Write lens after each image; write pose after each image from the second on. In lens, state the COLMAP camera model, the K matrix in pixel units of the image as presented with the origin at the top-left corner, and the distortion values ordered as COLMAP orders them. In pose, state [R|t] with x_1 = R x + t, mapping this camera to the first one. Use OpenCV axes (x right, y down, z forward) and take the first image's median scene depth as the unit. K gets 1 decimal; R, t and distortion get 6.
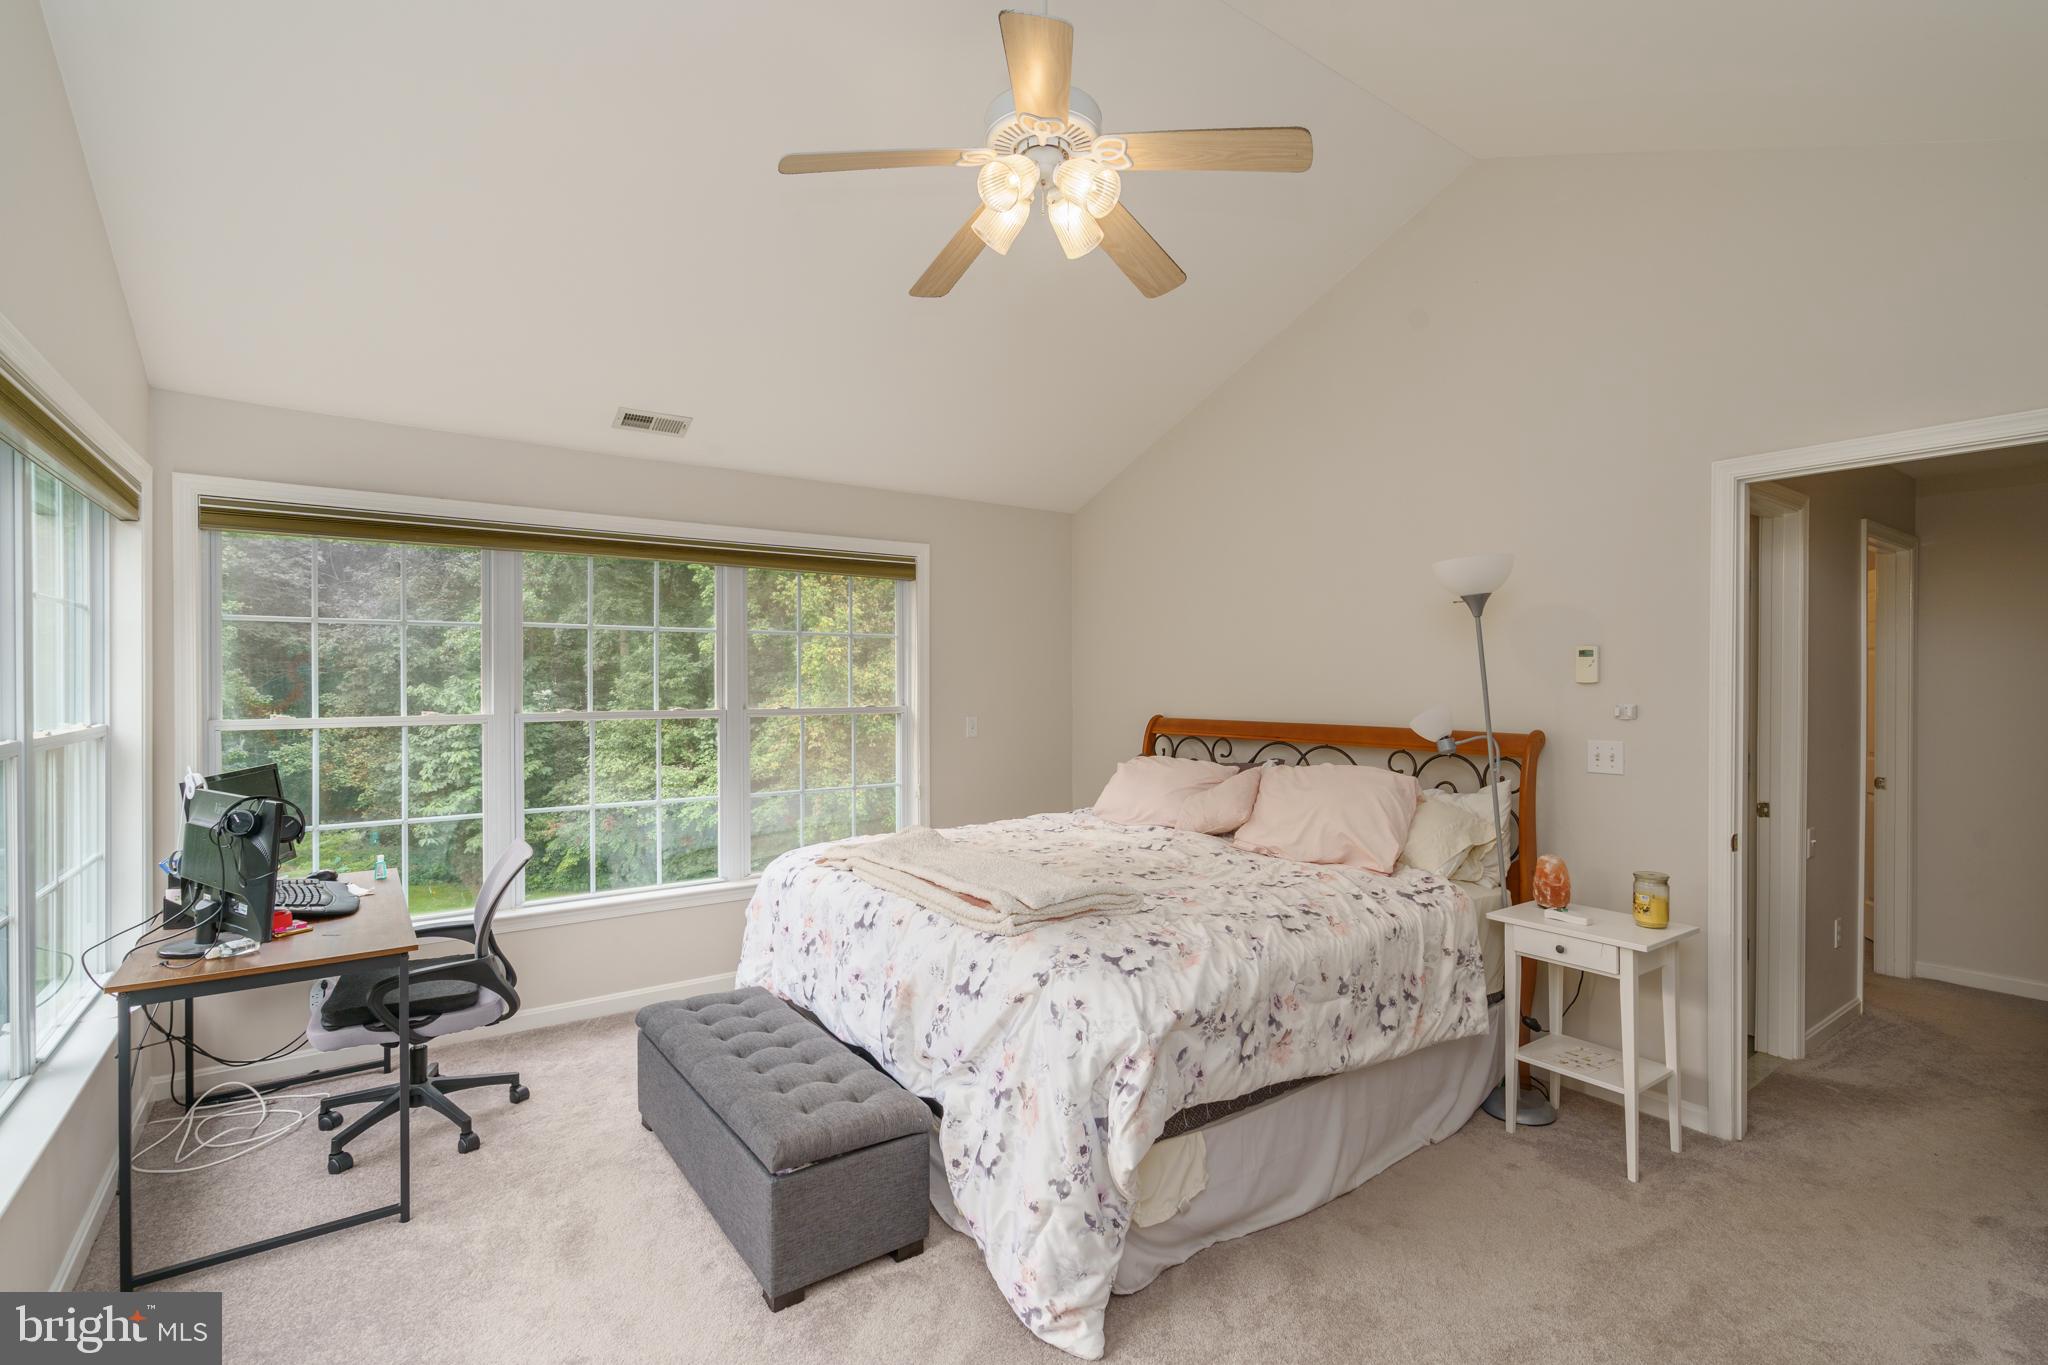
lens RADIAL K [[941.0, 0, 1024.0], [0, 941.0, 682.5], [0, 0, 1]] dist [-0.002369, 0.000223]
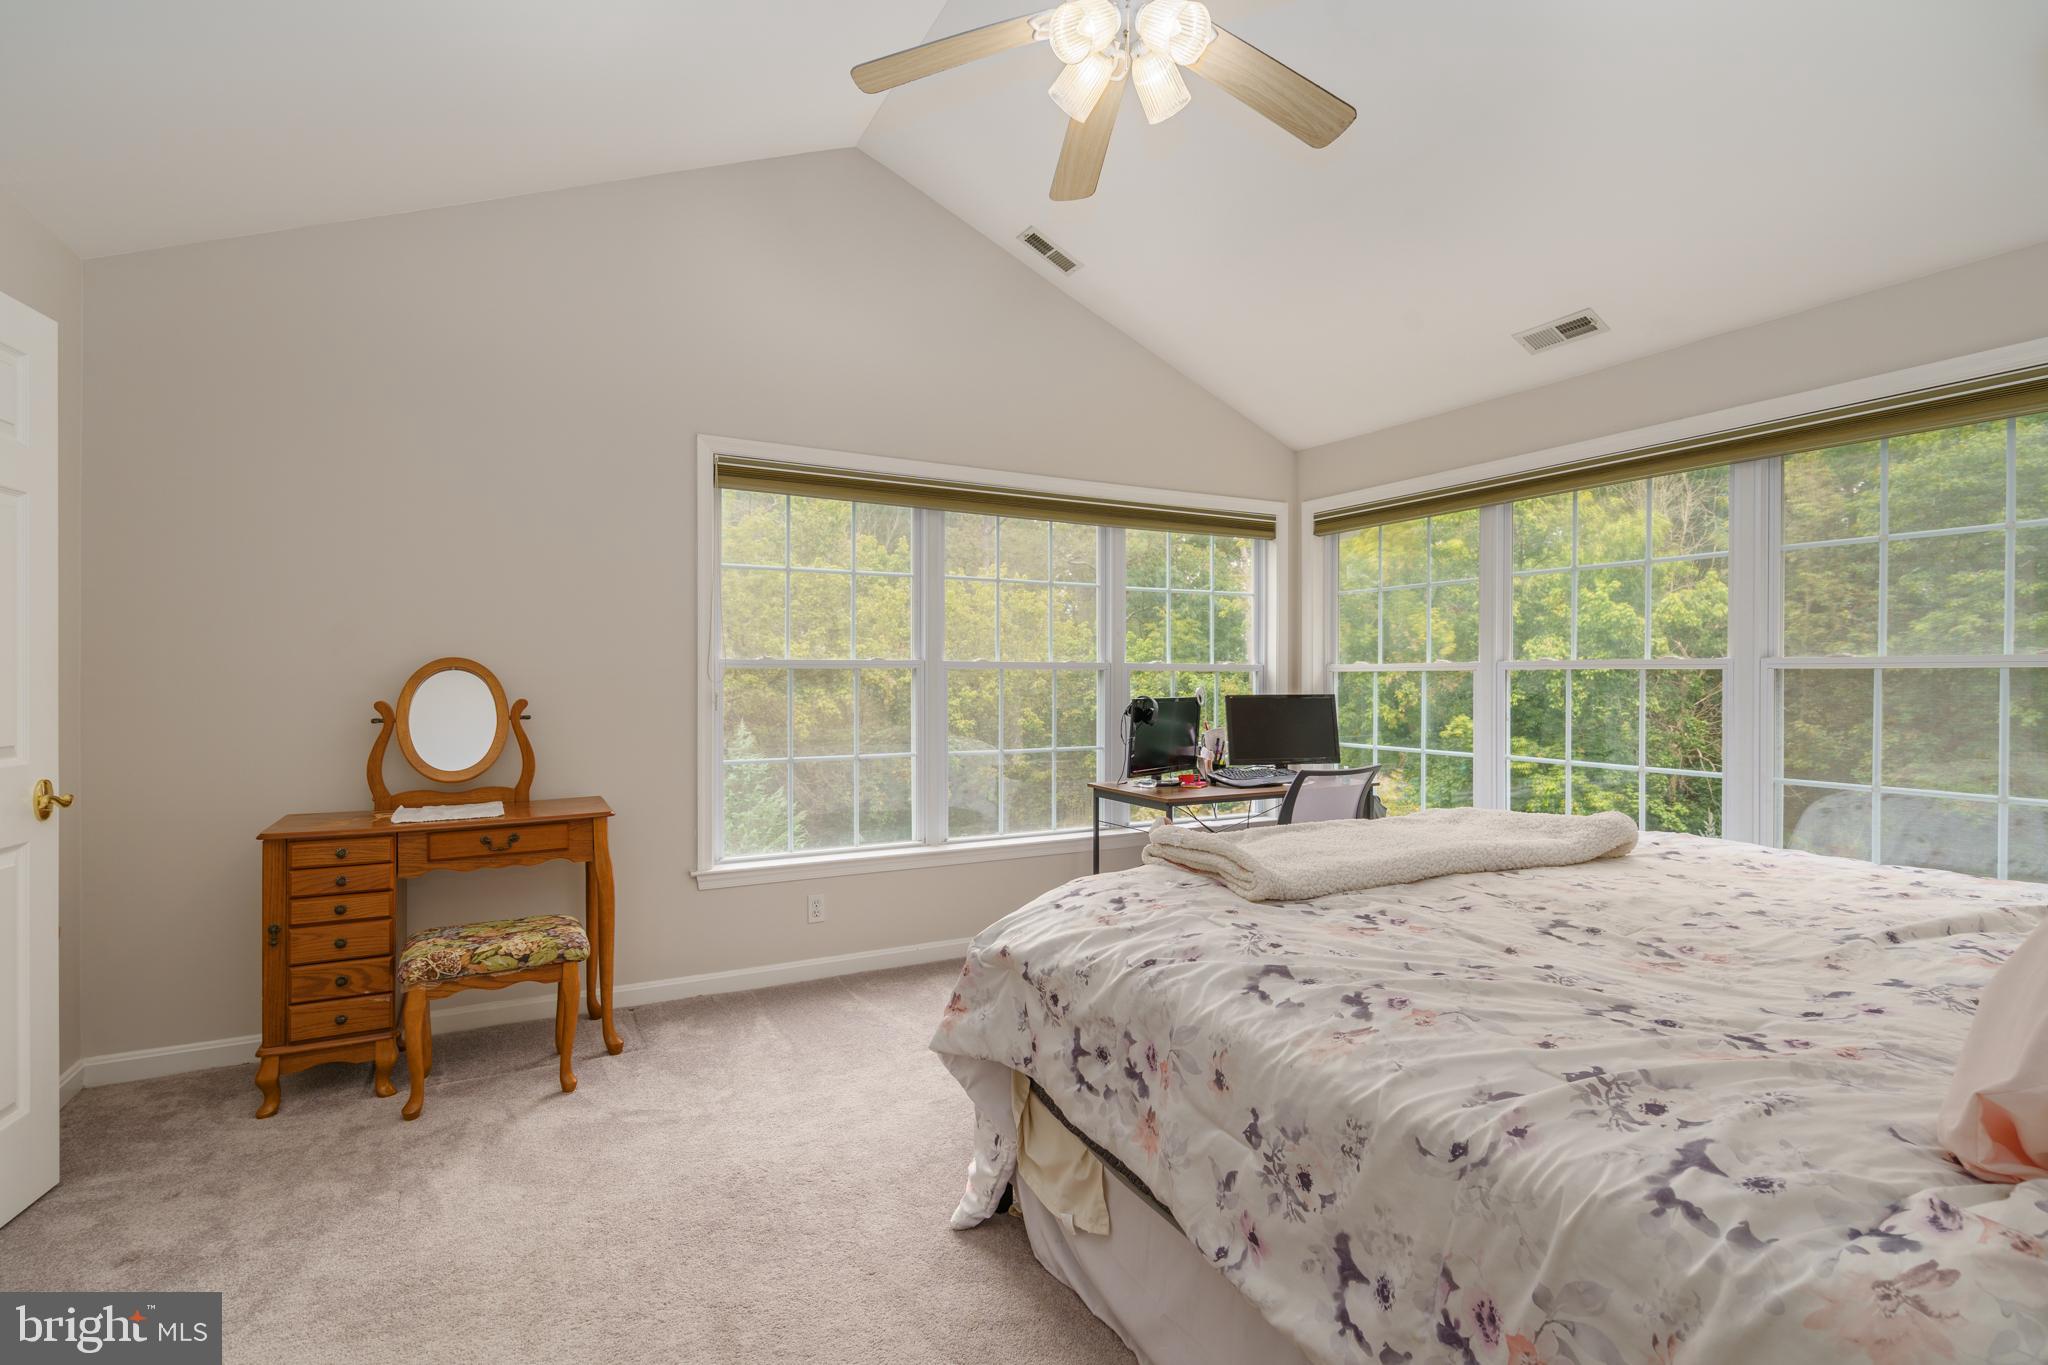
lens RADIAL K [[941.0, 0, 1024.0], [0, 941.0, 682.5], [0, 0, 1]] dist [-0.002369, 0.000223]
pose [[-0.146347, 0.003352, -0.989228, 0.861790], [-0.007054, 0.999965, 0.004432, 0.085243], [0.989208, 0.007627, -0.146318, 0.963524]]
